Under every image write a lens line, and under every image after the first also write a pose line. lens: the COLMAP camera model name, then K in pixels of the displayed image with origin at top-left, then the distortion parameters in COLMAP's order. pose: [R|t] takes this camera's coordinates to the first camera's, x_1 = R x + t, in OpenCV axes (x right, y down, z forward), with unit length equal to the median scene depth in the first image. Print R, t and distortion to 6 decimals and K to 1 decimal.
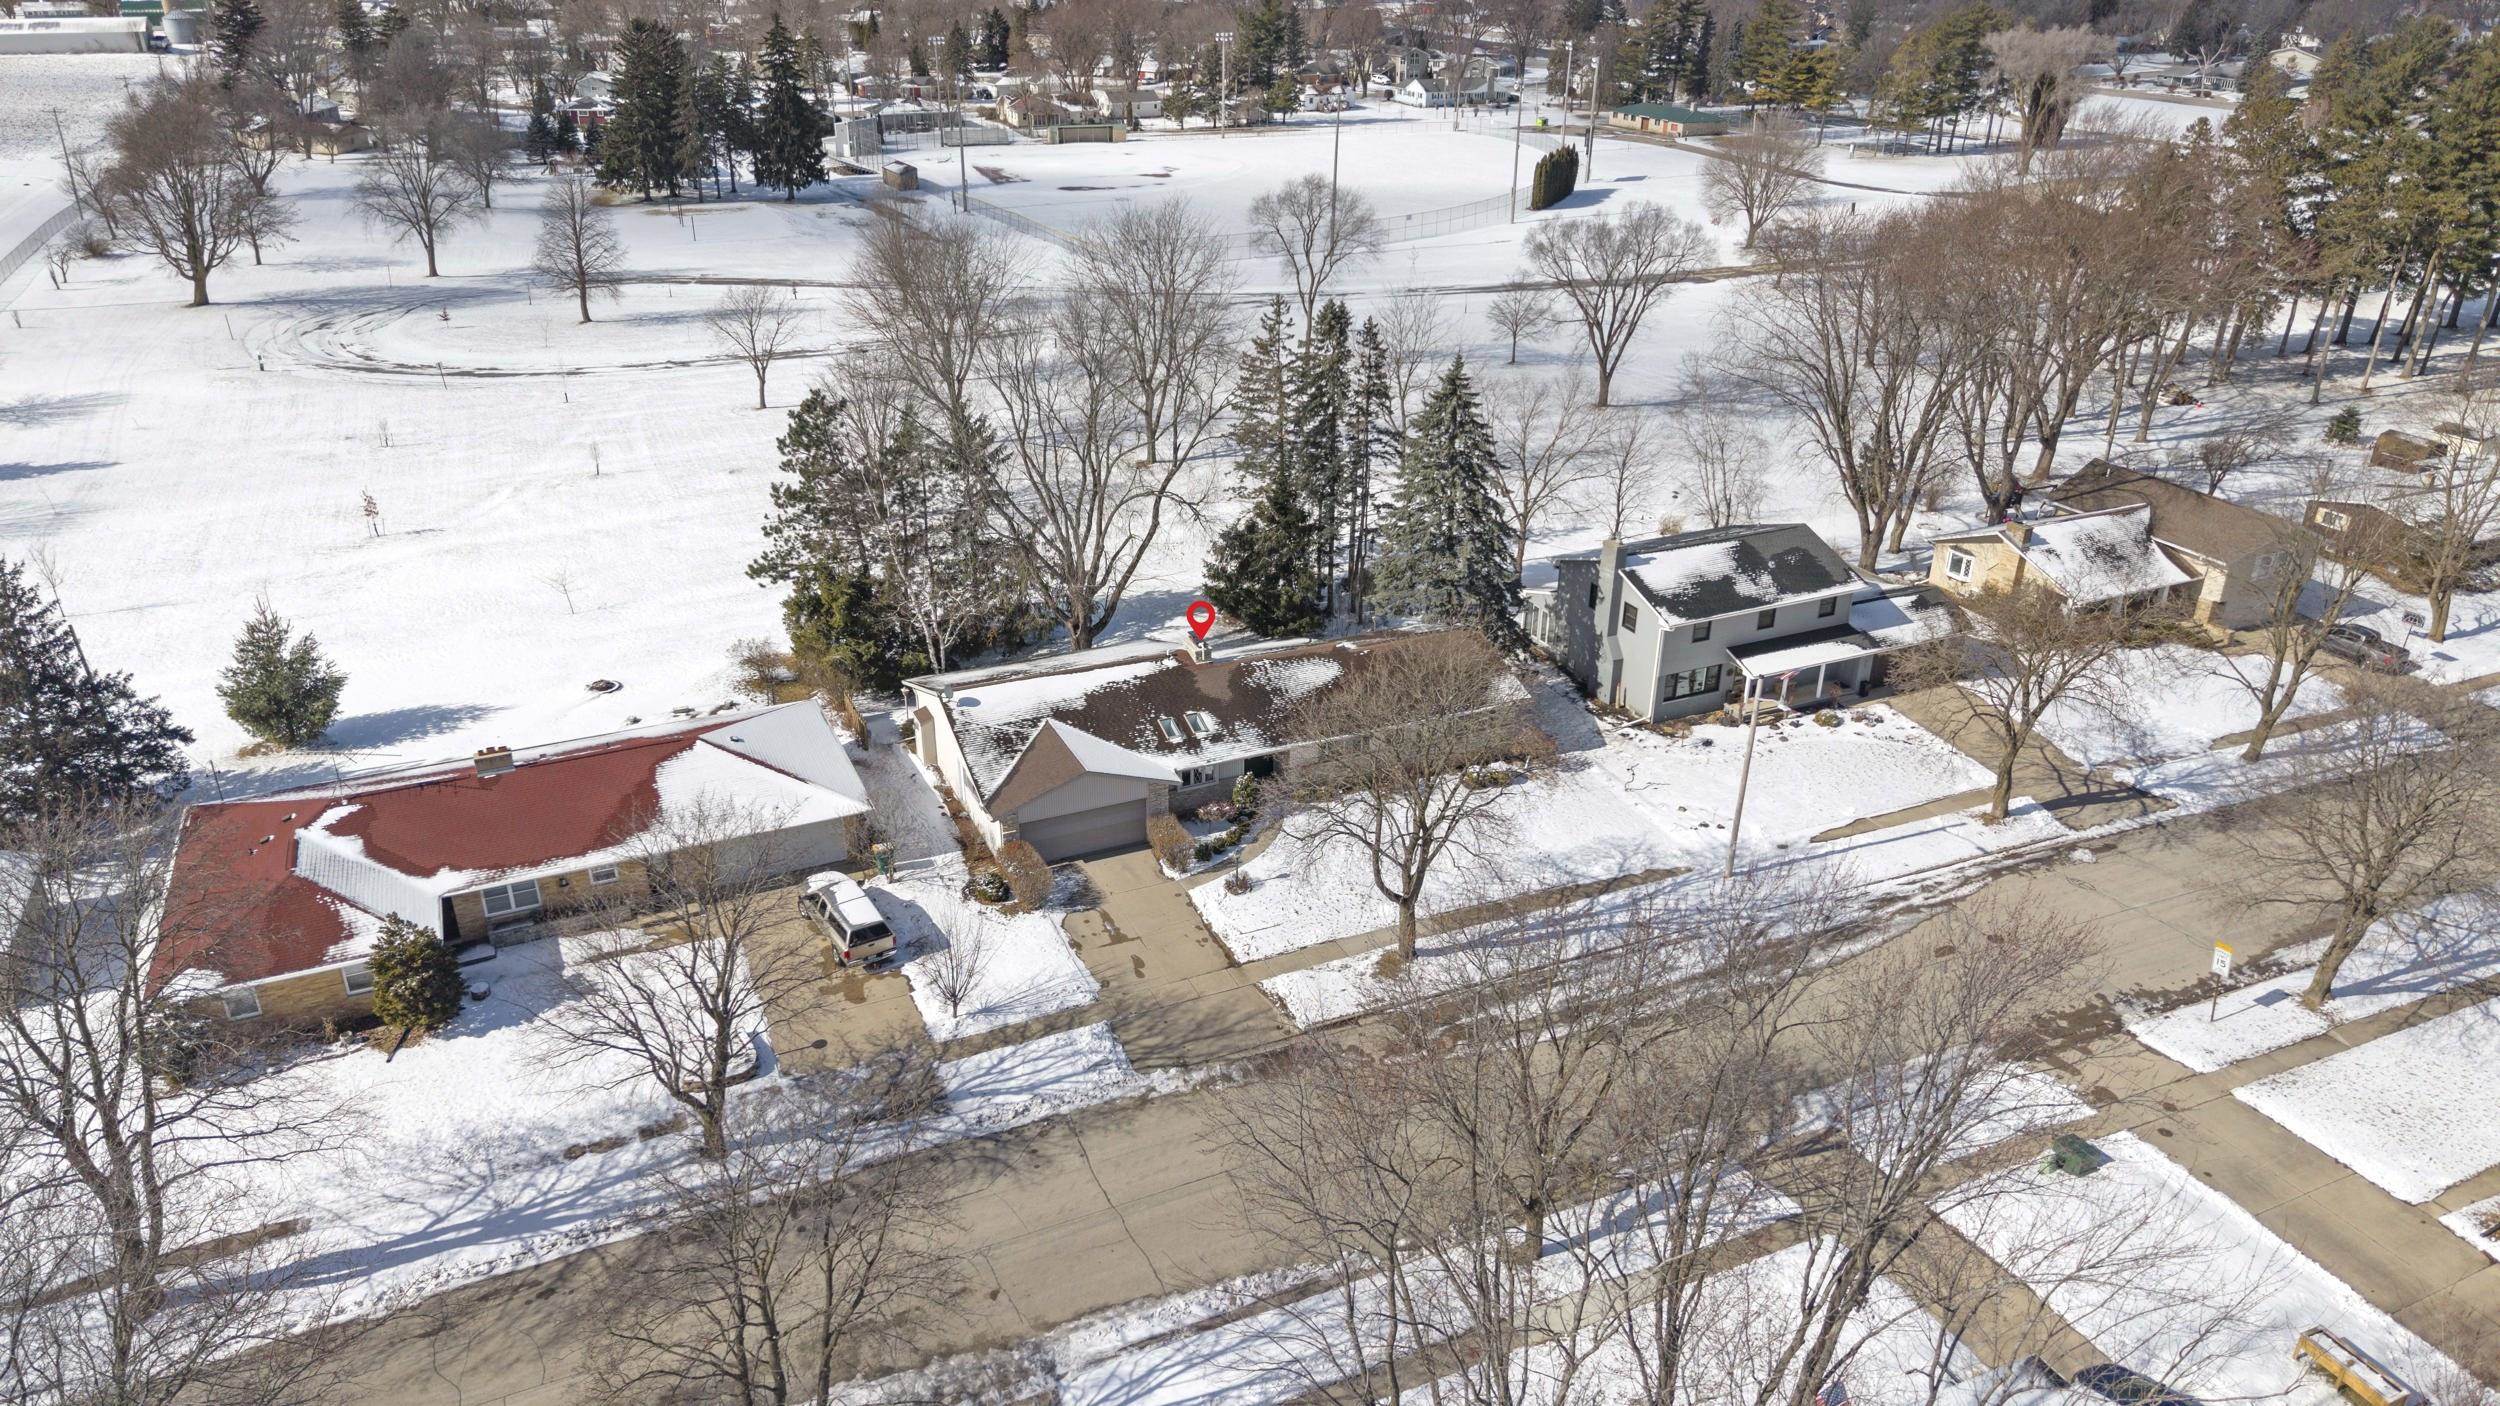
lens RADIAL K [[1684.2, 0, 1246.4], [0, 1684.2, 701.3], [0, 0, 1]] dist [0.027904, -0.036008]
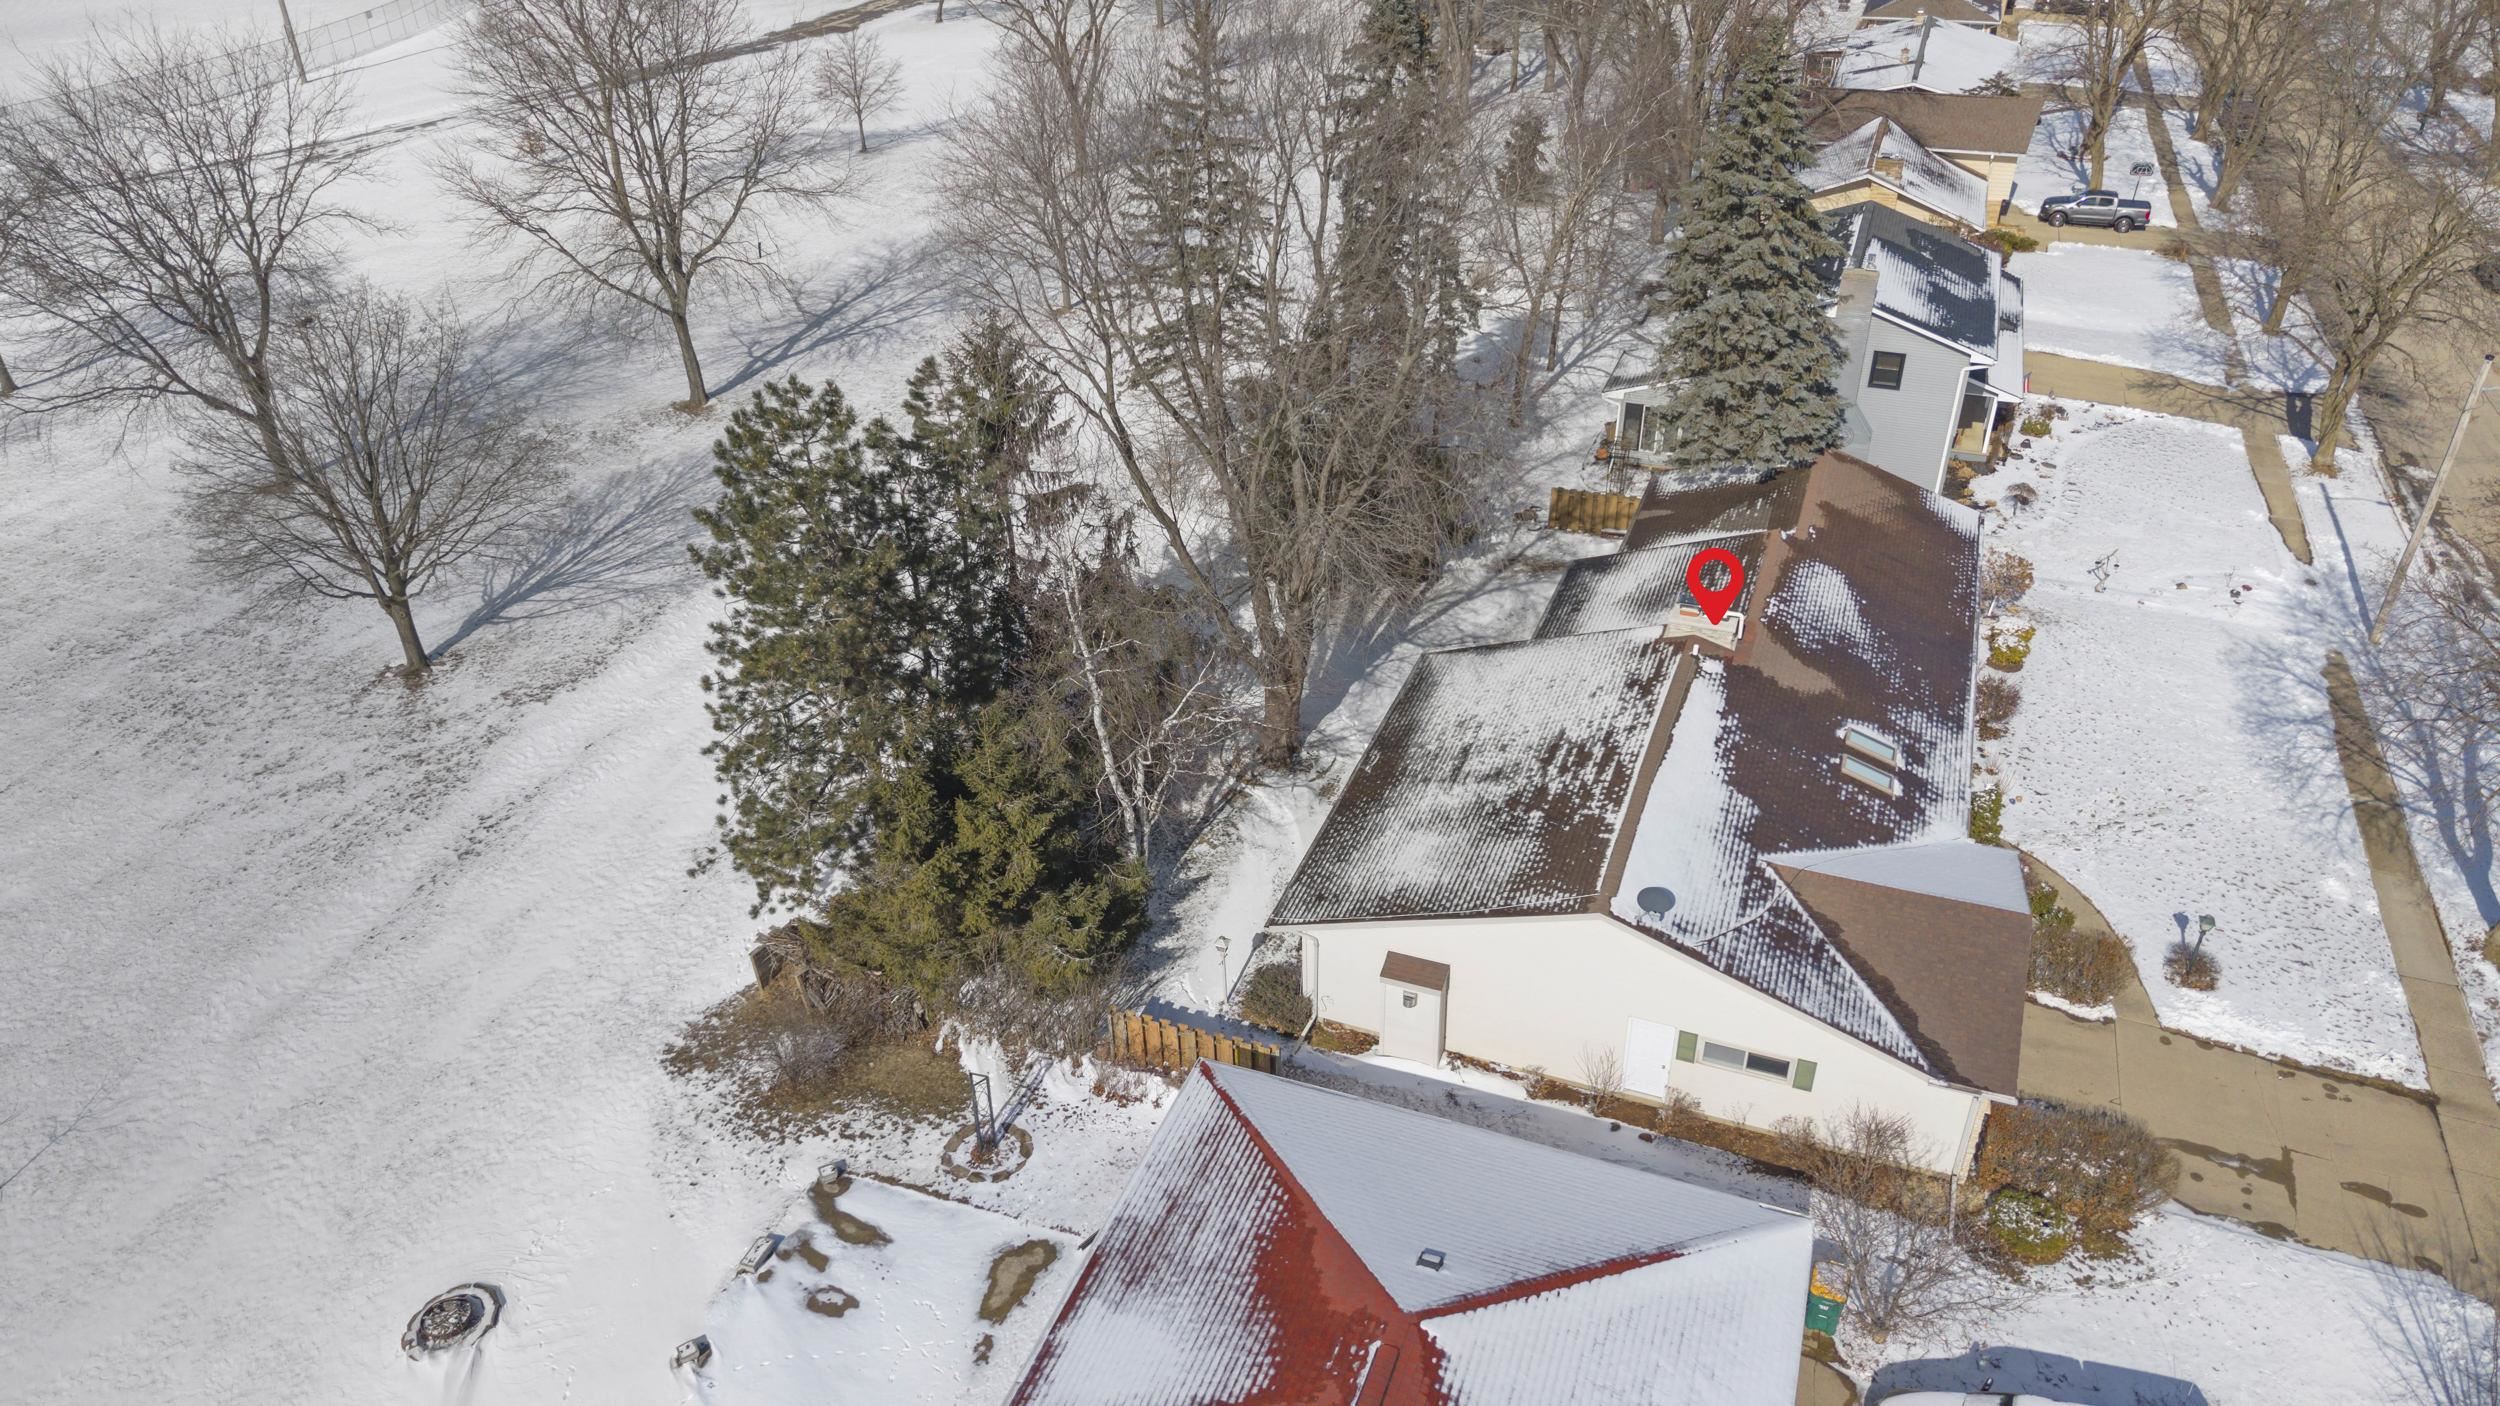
lens RADIAL K [[1684.2, 0, 1246.4], [0, 1684.2, 701.3], [0, 0, 1]] dist [0.027904, -0.036008]
pose [[0.715991, -0.385694, 0.581892, -0.437881], [0.319205, 0.922161, 0.218467, -0.165719], [-0.620859, 0.029323, 0.783374, 0.624013]]
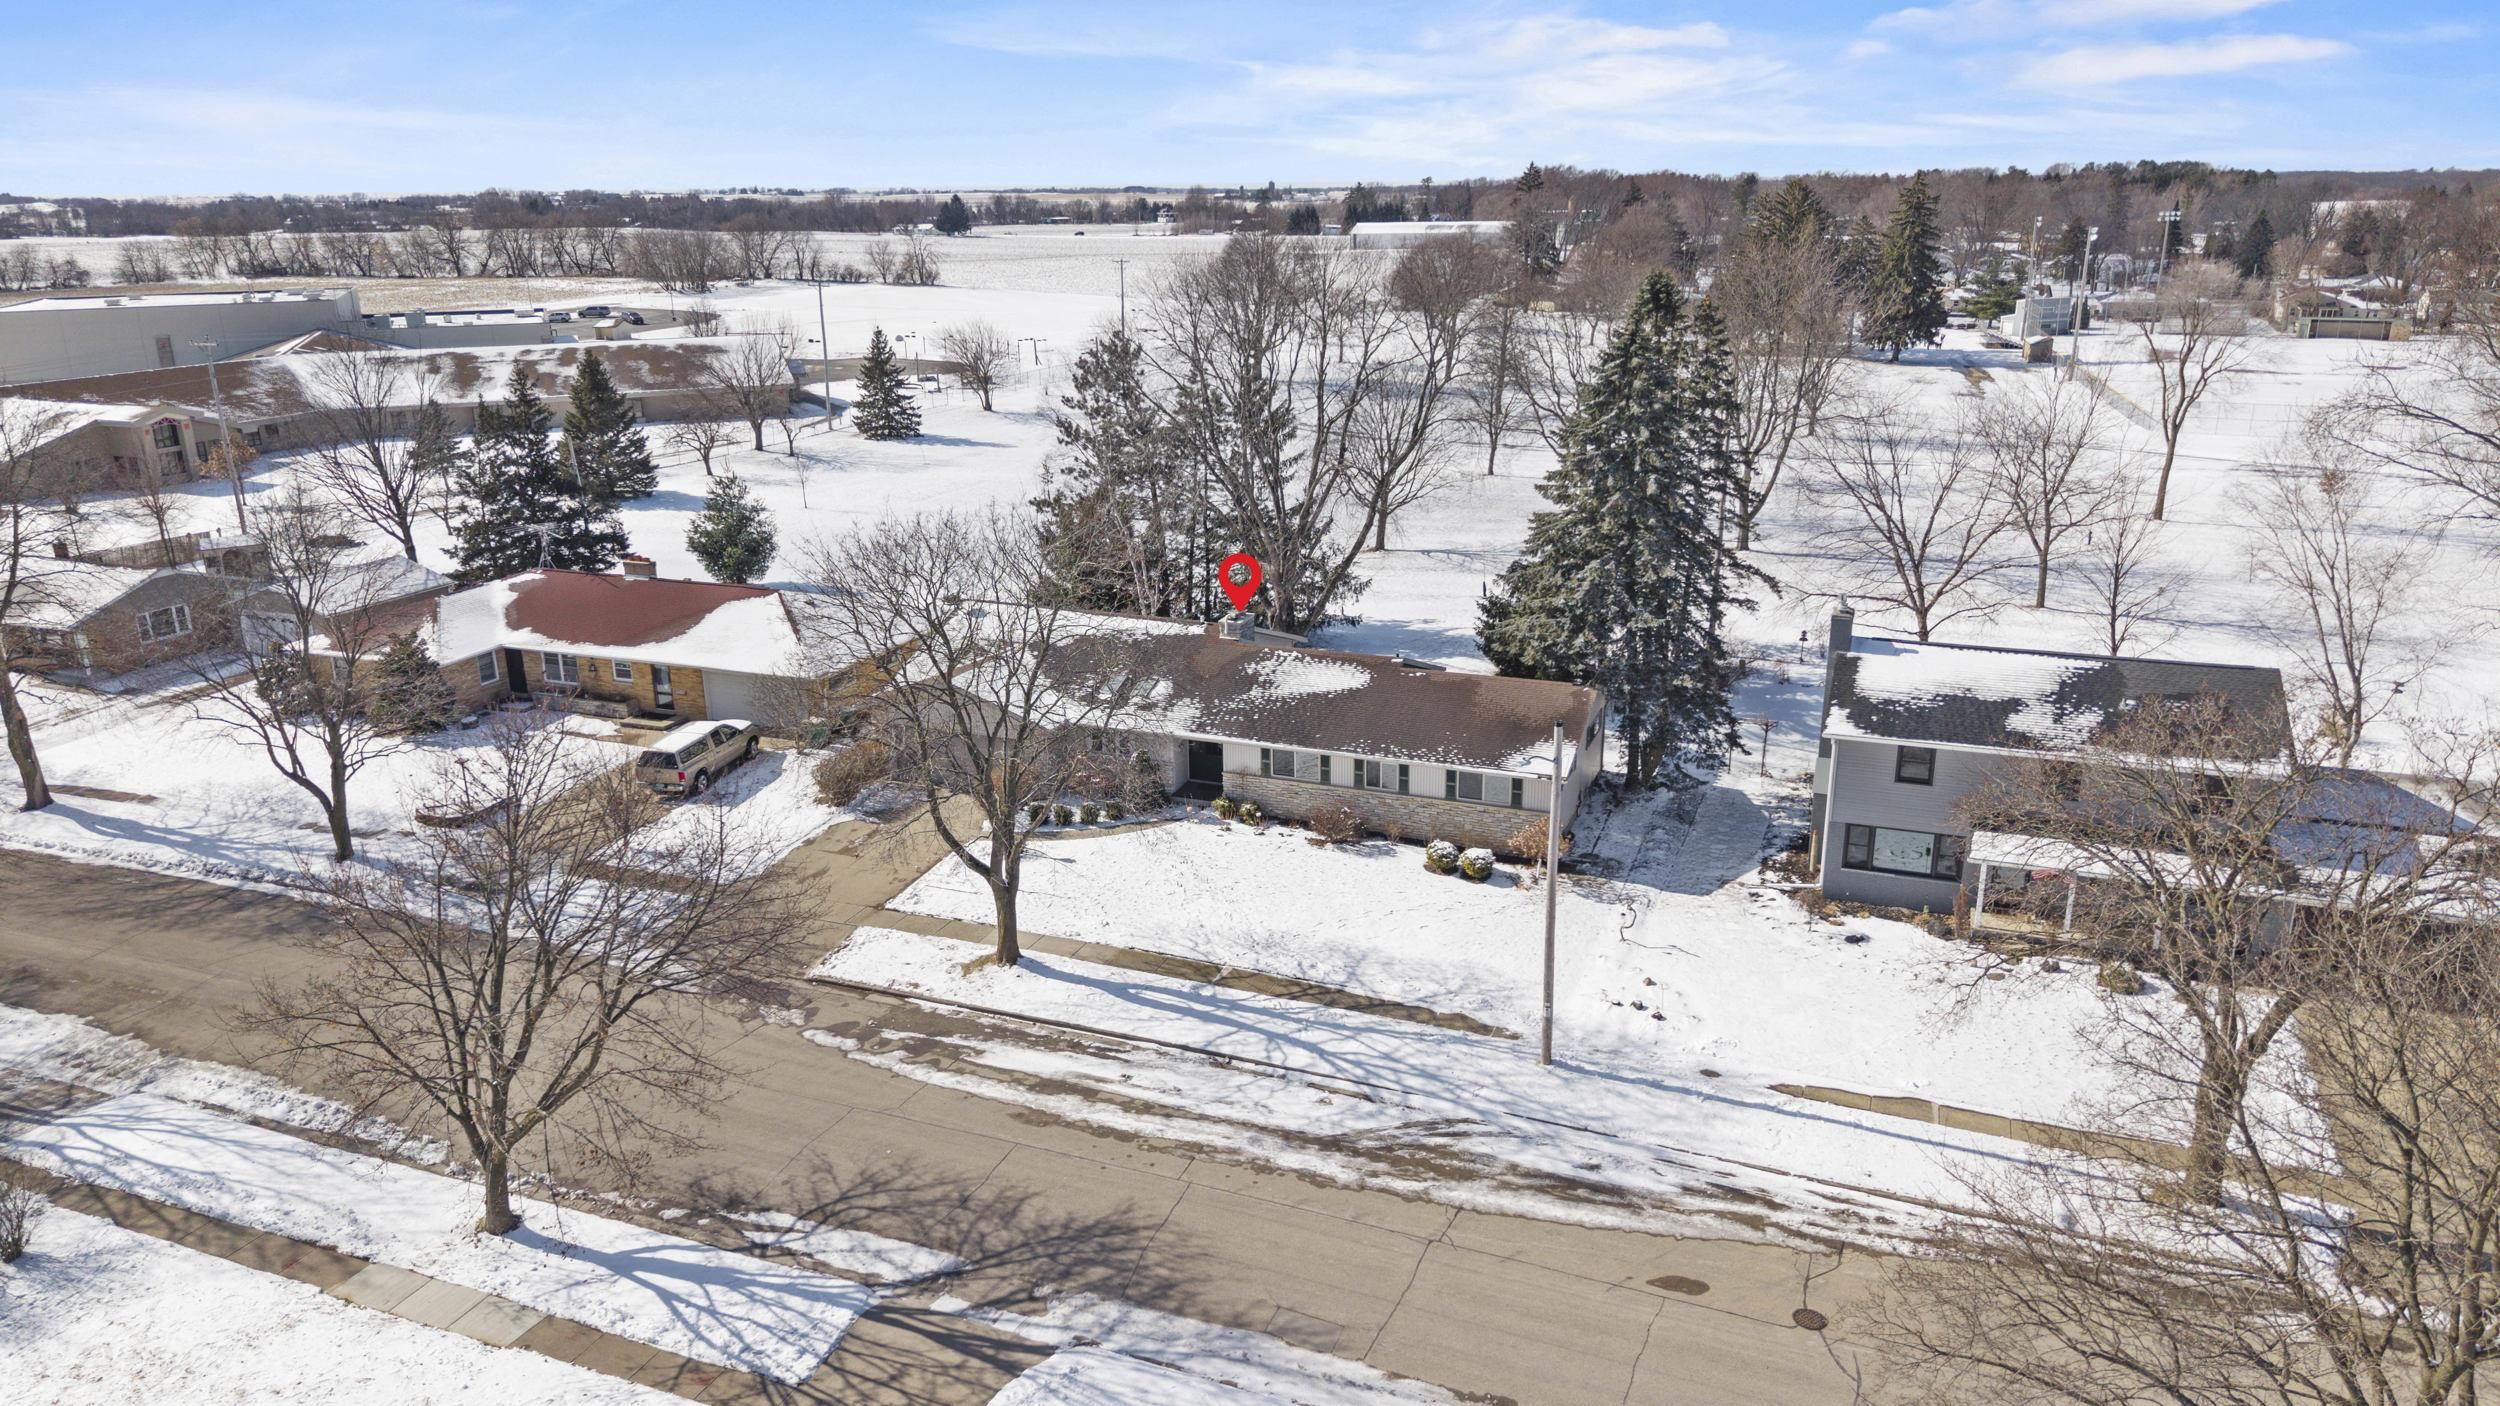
lens RADIAL K [[1684.2, 0, 1246.4], [0, 1684.2, 701.3], [0, 0, 1]] dist [0.027904, -0.036008]
pose [[0.688702, 0.197684, -0.697575, 0.524978], [-0.293420, 0.955798, -0.018827, 0.018386], [0.663019, 0.217649, 0.716265, 0.393989]]
